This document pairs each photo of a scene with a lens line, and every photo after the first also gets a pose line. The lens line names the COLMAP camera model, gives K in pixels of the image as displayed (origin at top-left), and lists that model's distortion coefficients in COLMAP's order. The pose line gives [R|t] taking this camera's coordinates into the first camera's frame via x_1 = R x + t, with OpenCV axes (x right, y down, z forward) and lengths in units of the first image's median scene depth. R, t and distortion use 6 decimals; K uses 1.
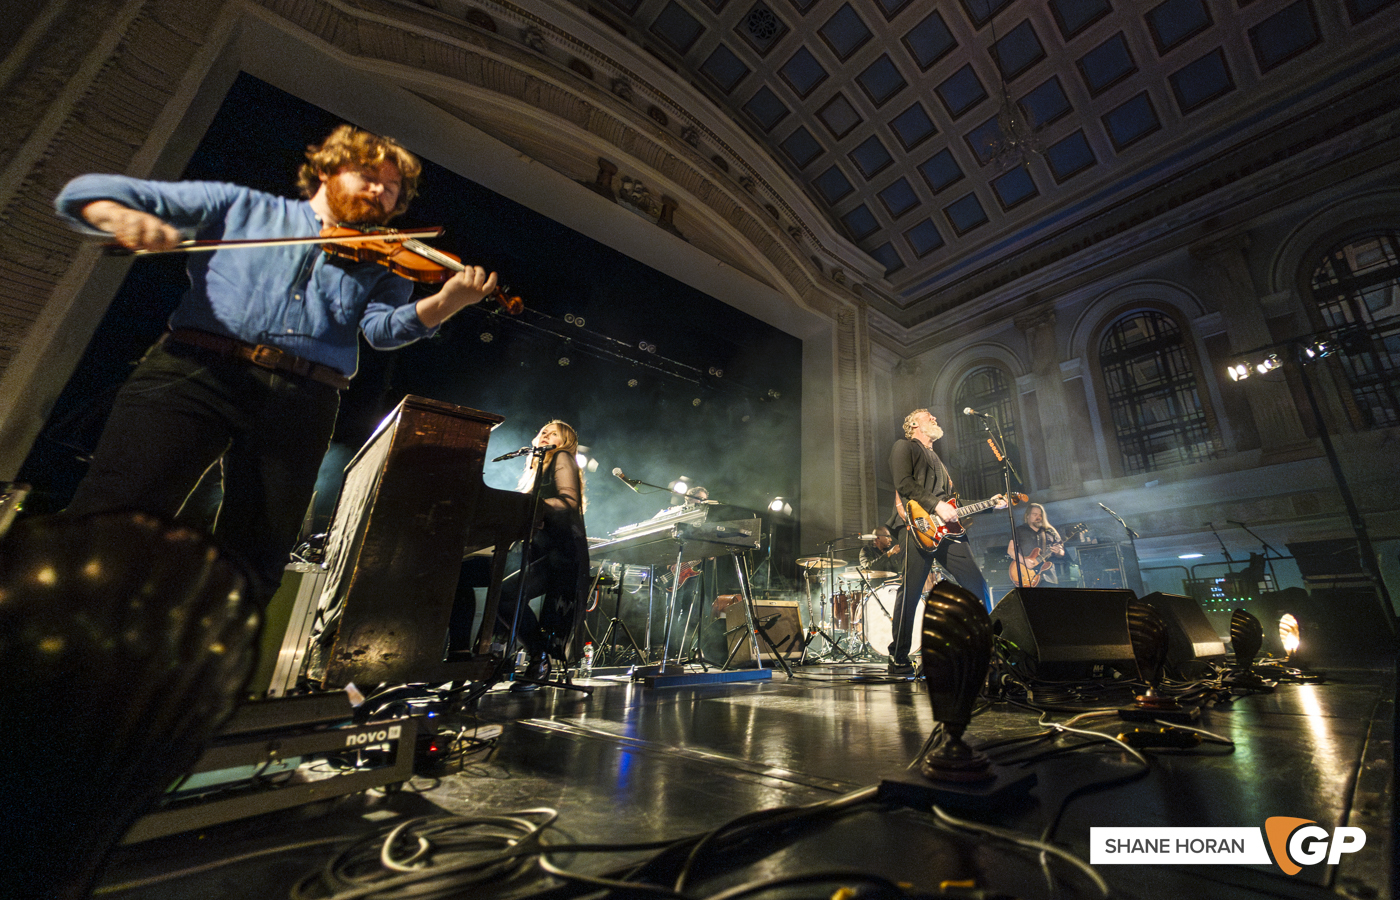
lens RADIAL K [[558.1, 0, 828.1], [0, 558.1, 406.1], [0, 0, 1]] dist [0.010579, 0.000001]
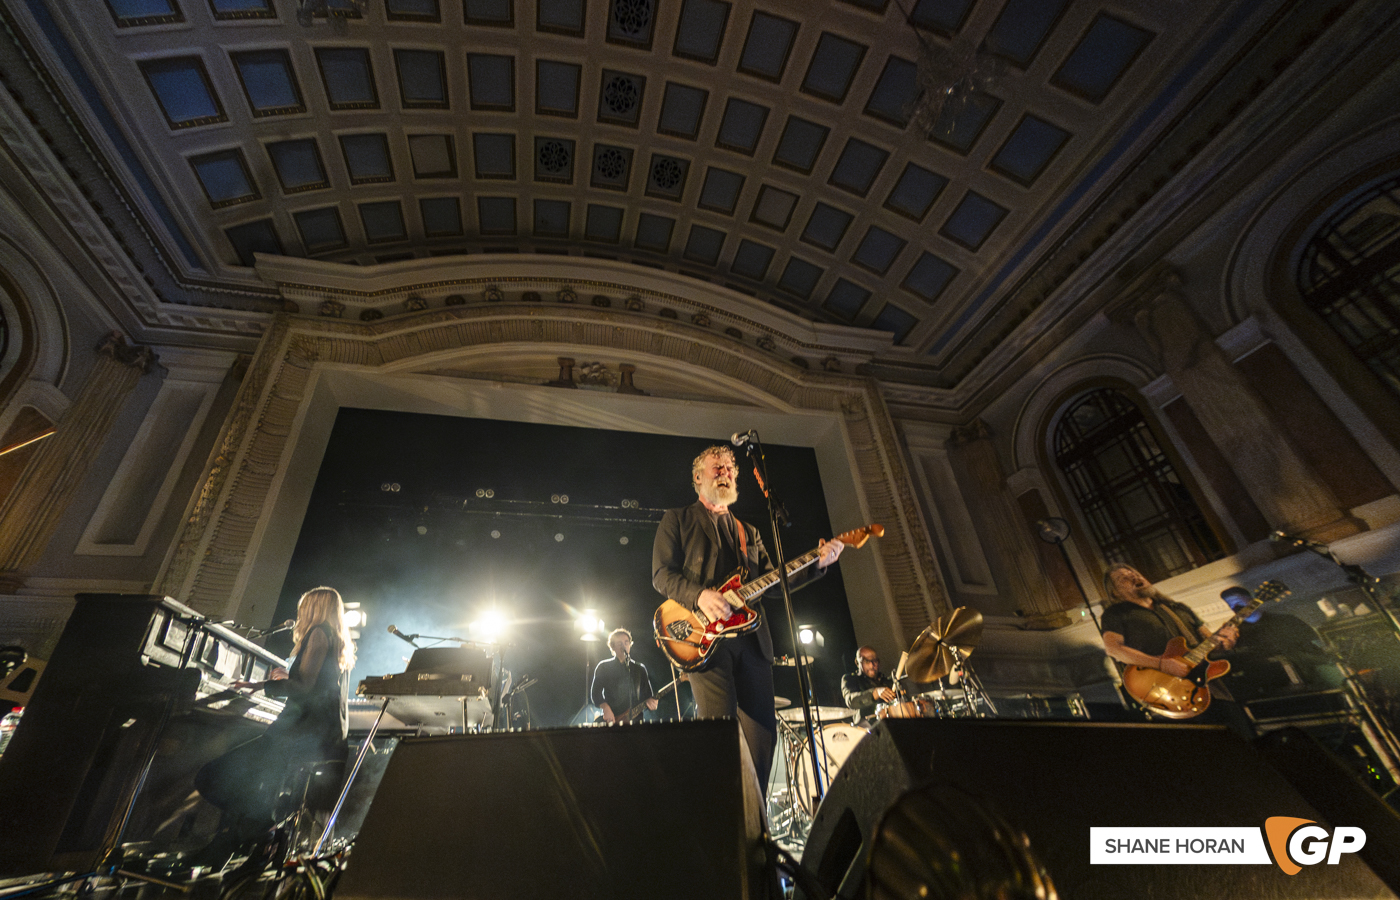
lens RADIAL K [[526.3, 0, 620.9], [0, 526.3, 510.0], [0, 0, 1]] dist [0.002280, 0.000105]
pose [[0.800115, -0.286227, -0.527154, 0.164924], [0.233033, 0.958106, -0.166520, 0.061008], [0.552732, 0.010391, 0.833295, 0.166033]]
